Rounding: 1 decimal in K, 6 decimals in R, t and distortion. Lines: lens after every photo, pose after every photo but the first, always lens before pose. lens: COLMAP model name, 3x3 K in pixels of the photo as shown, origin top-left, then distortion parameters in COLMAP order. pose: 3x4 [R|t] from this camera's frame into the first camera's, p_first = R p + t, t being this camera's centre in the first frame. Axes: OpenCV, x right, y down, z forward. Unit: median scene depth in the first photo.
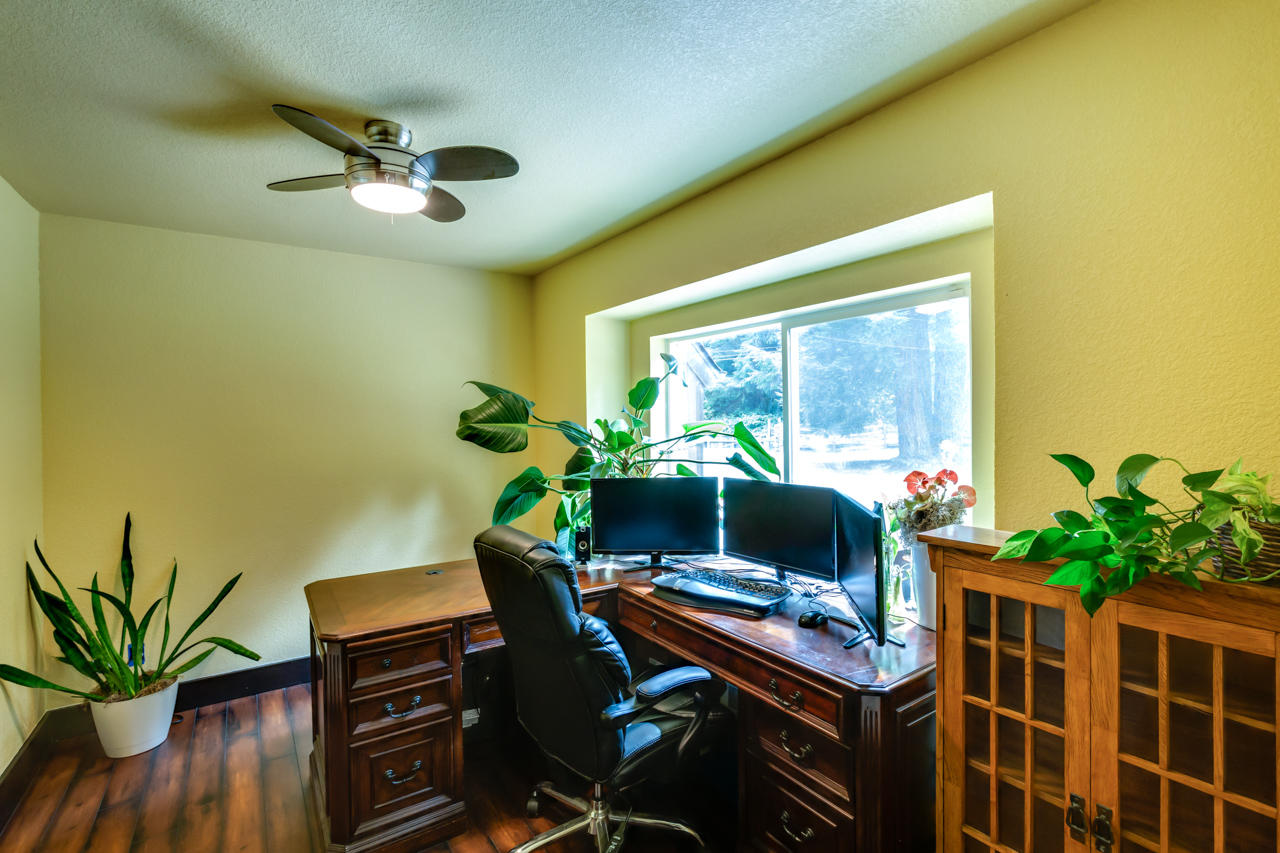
lens RADIAL K [[583.1, 0, 646.6], [0, 583.1, 423.5], [0, 0, 1]] dist [-0.012953, 0.003325]
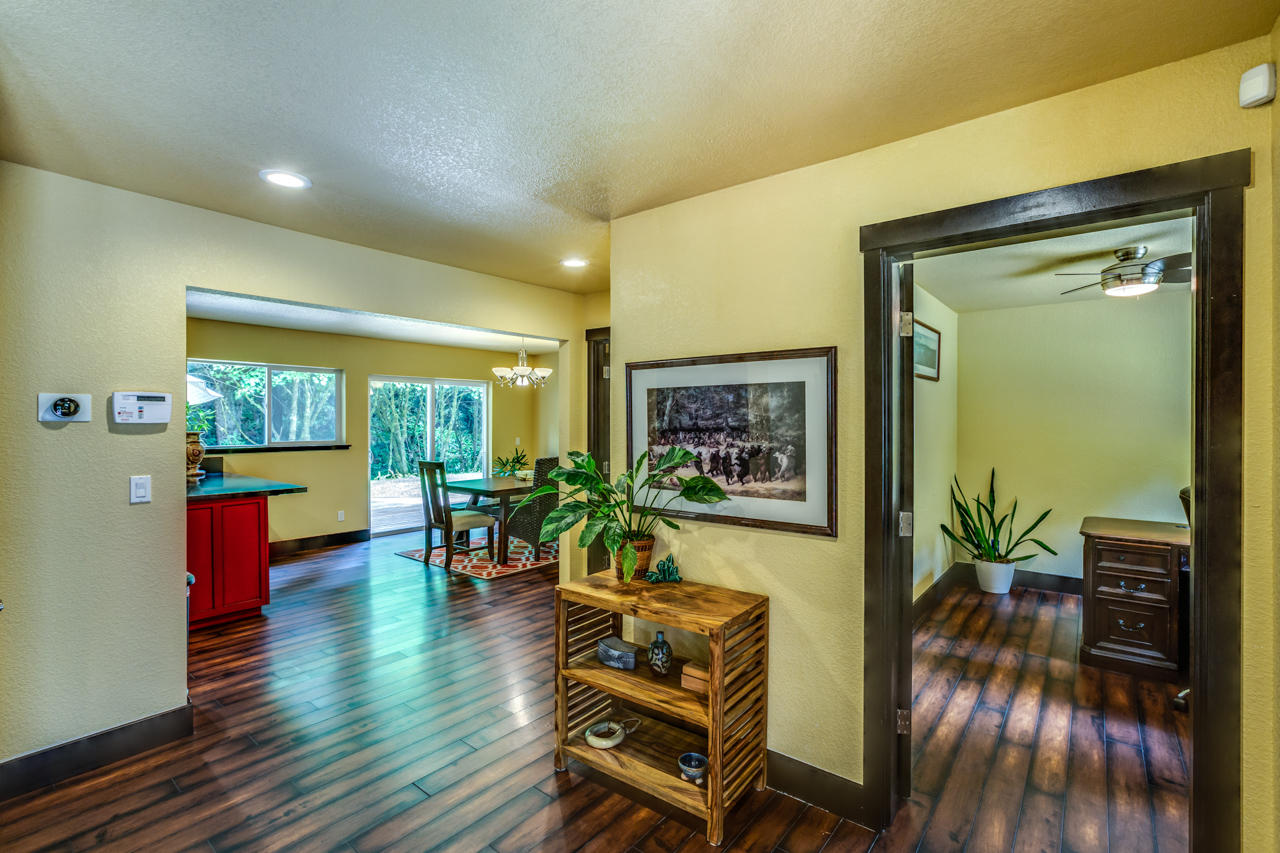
lens RADIAL K [[583.1, 0, 640.6], [0, 583.1, 423.3], [0, 0, 1]] dist [-0.012953, 0.003325]
pose [[0.290528, 0.015869, -0.956735, 0.642531], [-0.014355, 0.999822, 0.012225, 0.005151], [0.956759, 0.010183, 0.290704, -0.726262]]
